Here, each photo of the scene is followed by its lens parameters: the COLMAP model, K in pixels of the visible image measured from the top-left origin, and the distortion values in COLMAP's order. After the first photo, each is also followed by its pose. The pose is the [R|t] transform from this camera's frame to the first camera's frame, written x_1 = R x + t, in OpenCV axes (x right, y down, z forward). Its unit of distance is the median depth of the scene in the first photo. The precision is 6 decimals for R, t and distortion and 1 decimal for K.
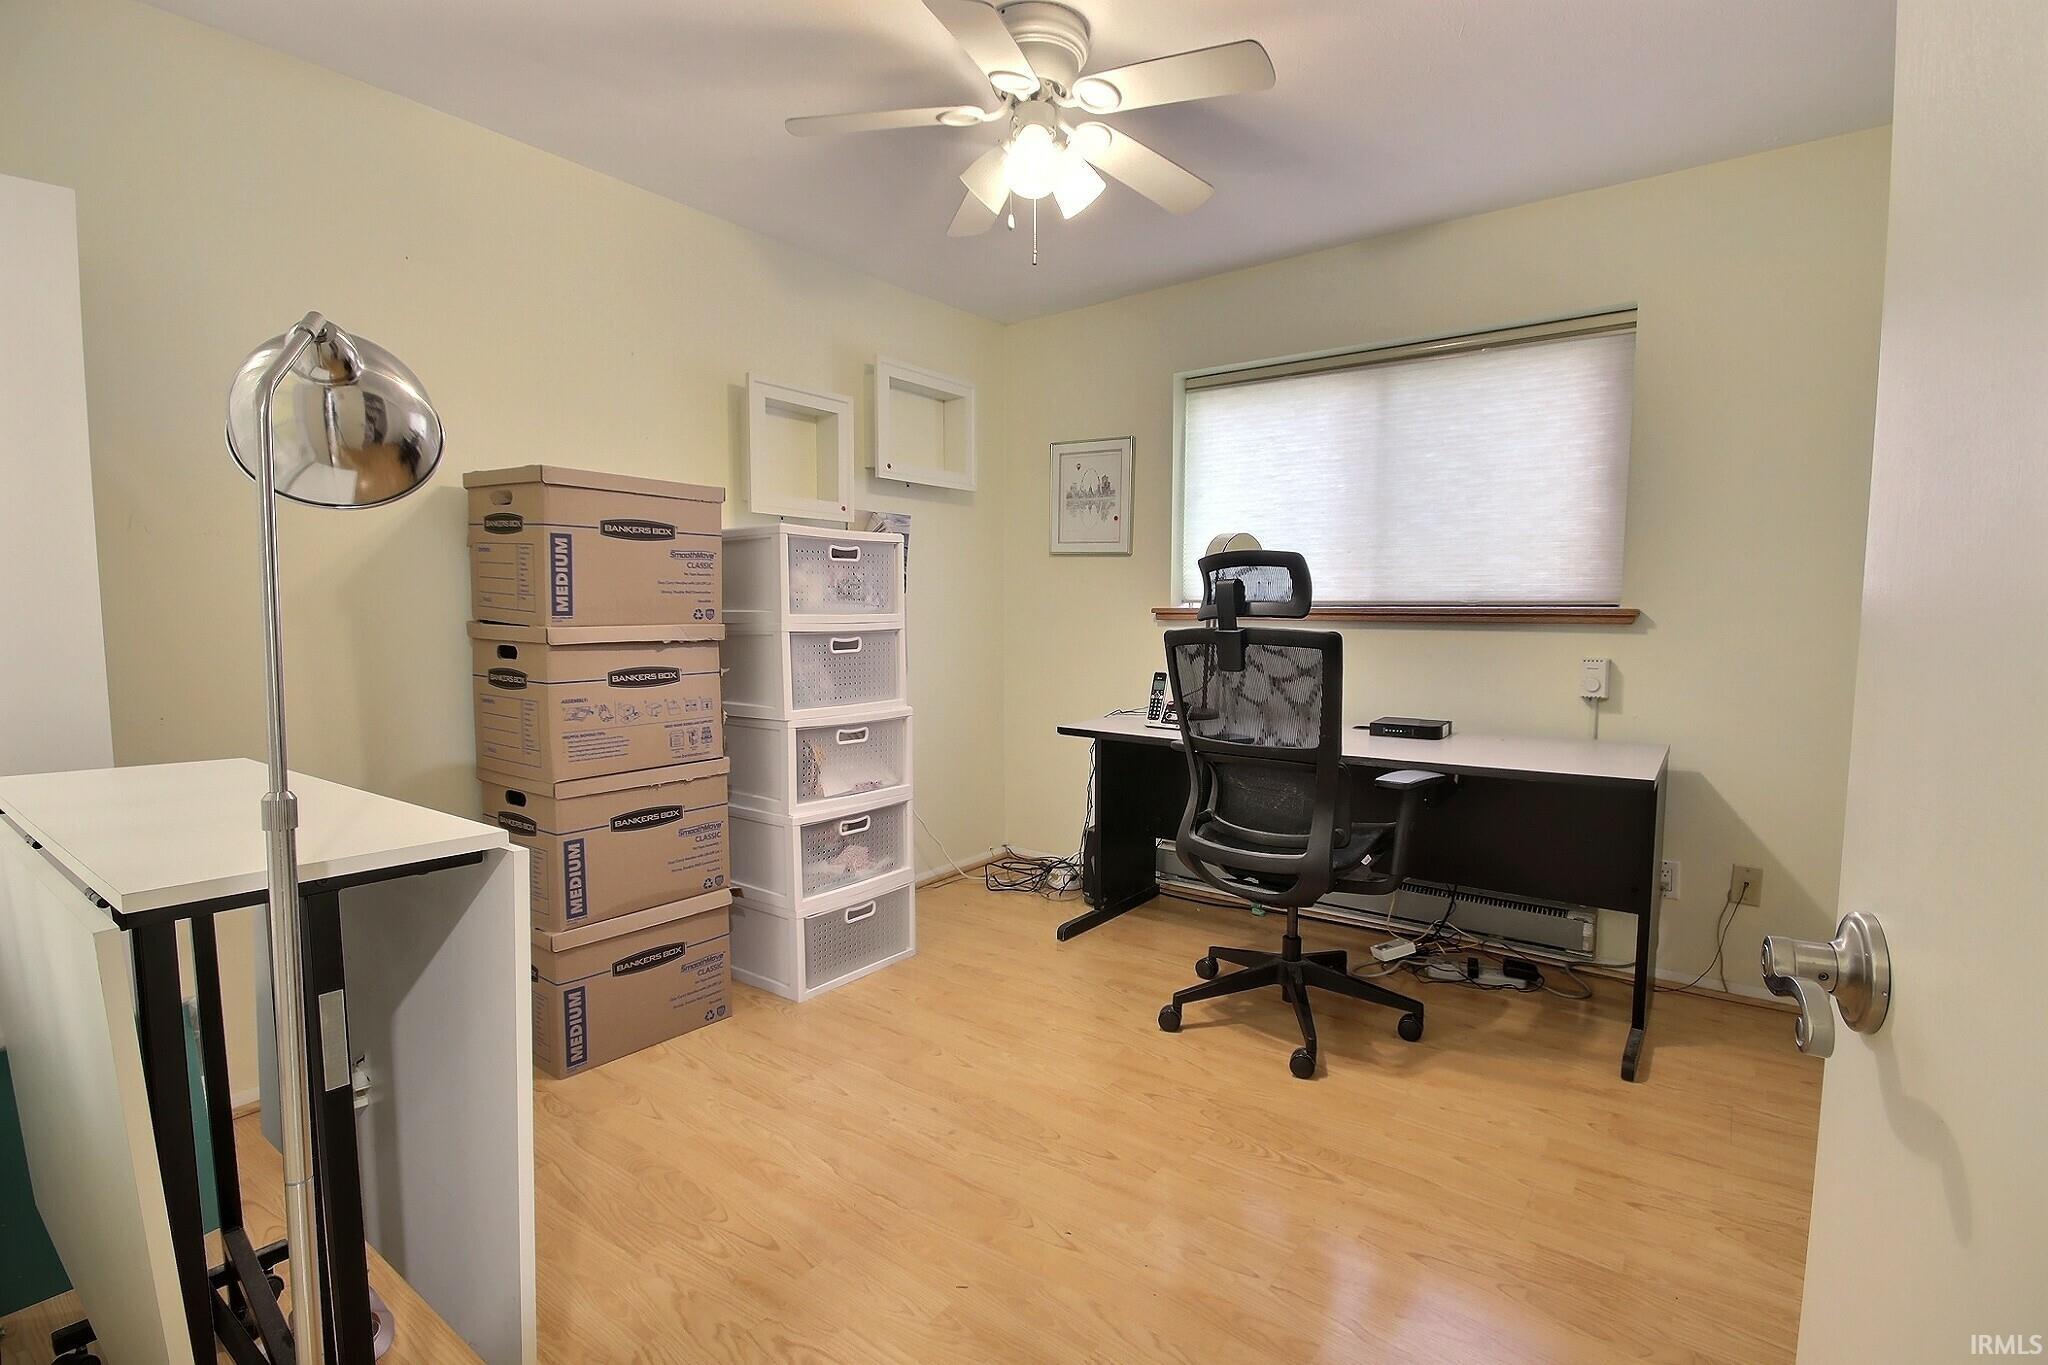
lens RADIAL K [[953.8, 0, 1041.7], [0, 953.8, 684.5], [0, 0, 1]] dist [-0.004044, -0.001786]
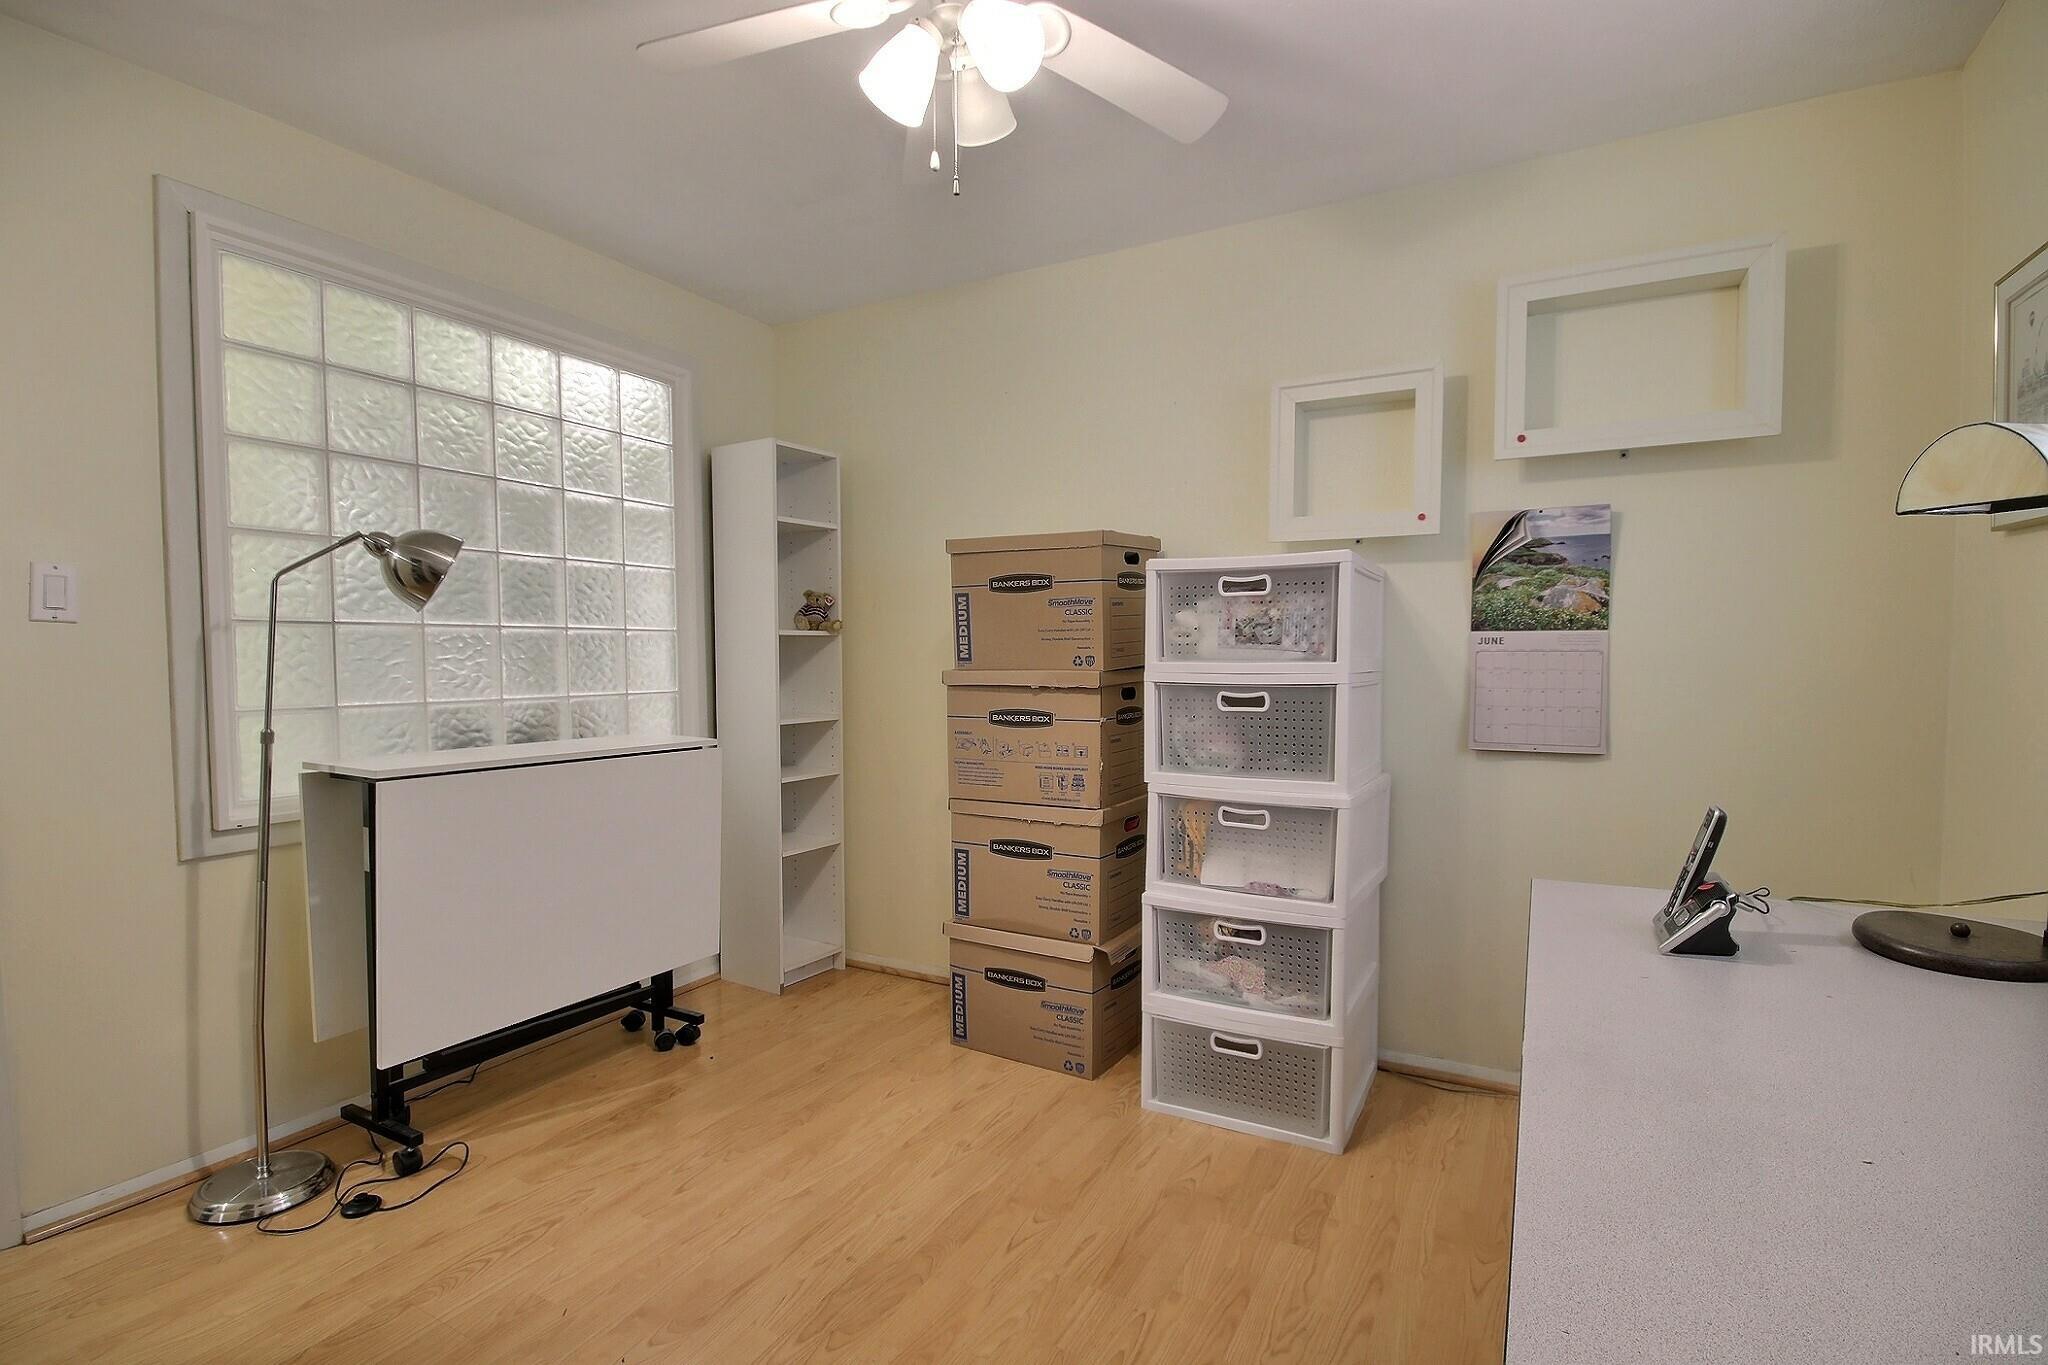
lens RADIAL K [[953.8, 0, 1040.4], [0, 953.8, 693.5], [0, 0, 1]] dist [-0.004044, -0.001786]
pose [[0.143954, 0.041667, -0.988707, 0.575488], [-0.076672, 0.996579, 0.030835, -0.062371], [0.986610, 0.071368, 0.146656, 0.754289]]
